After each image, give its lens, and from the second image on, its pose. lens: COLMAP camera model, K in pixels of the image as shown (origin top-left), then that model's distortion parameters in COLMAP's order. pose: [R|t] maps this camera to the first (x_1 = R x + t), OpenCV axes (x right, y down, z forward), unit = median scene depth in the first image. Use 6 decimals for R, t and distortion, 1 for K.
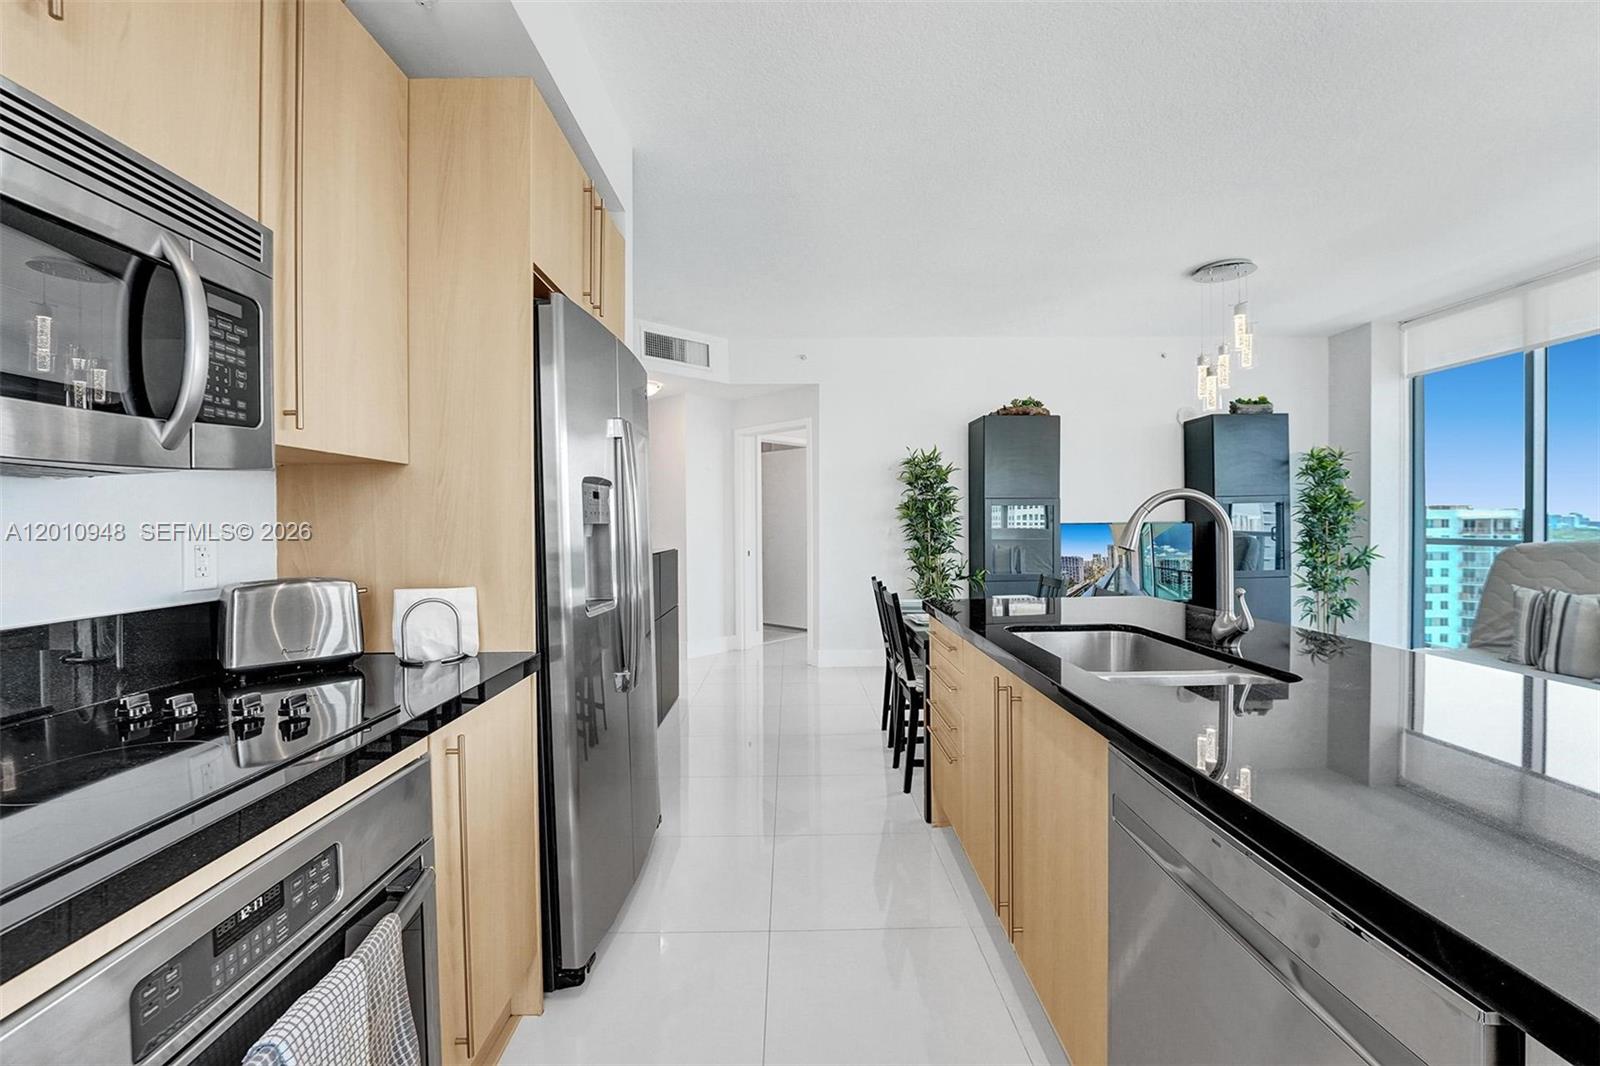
lens RADIAL K [[669.3, 0, 825.0], [0, 669.3, 525.3], [0, 0, 1]] dist [-0.030149, 0.005419]
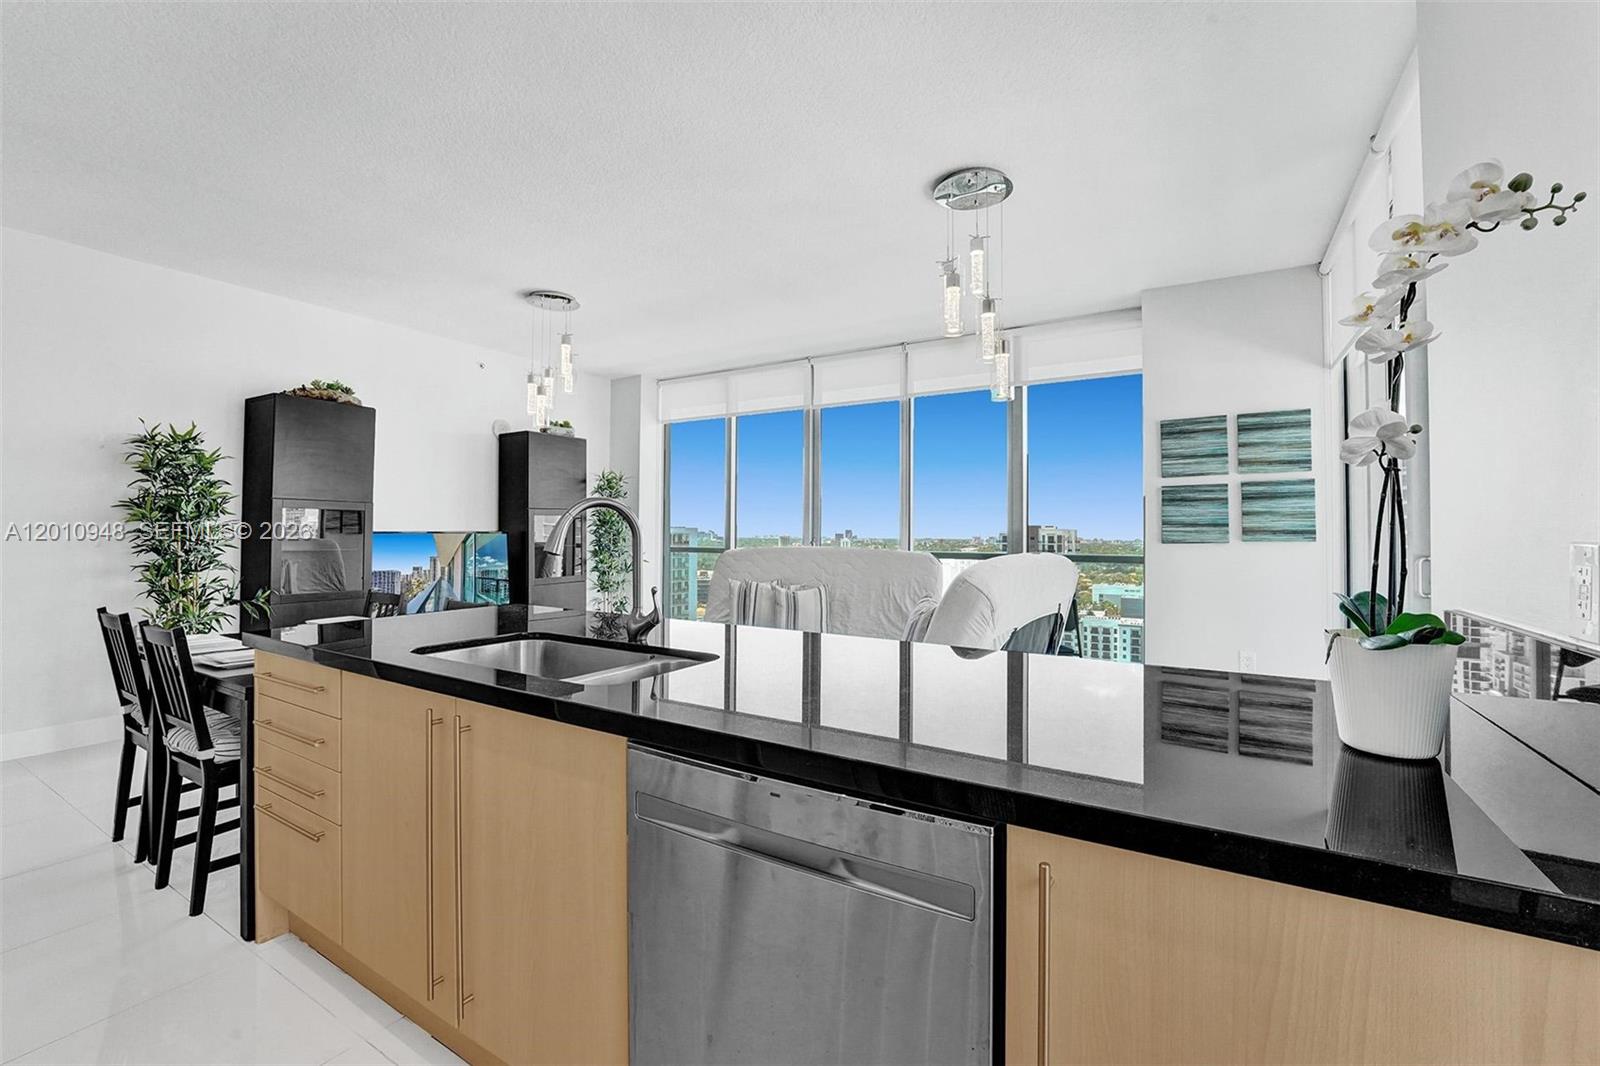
lens RADIAL K [[669.3, 0, 794.9], [0, 669.3, 518.1], [0, 0, 1]] dist [-0.030149, 0.005419]
pose [[0.536013, 0.030179, 0.843670, -0.083256], [-0.003658, 0.999434, -0.033427, 0.006575], [-0.844202, 0.014831, 0.535820, 0.068657]]
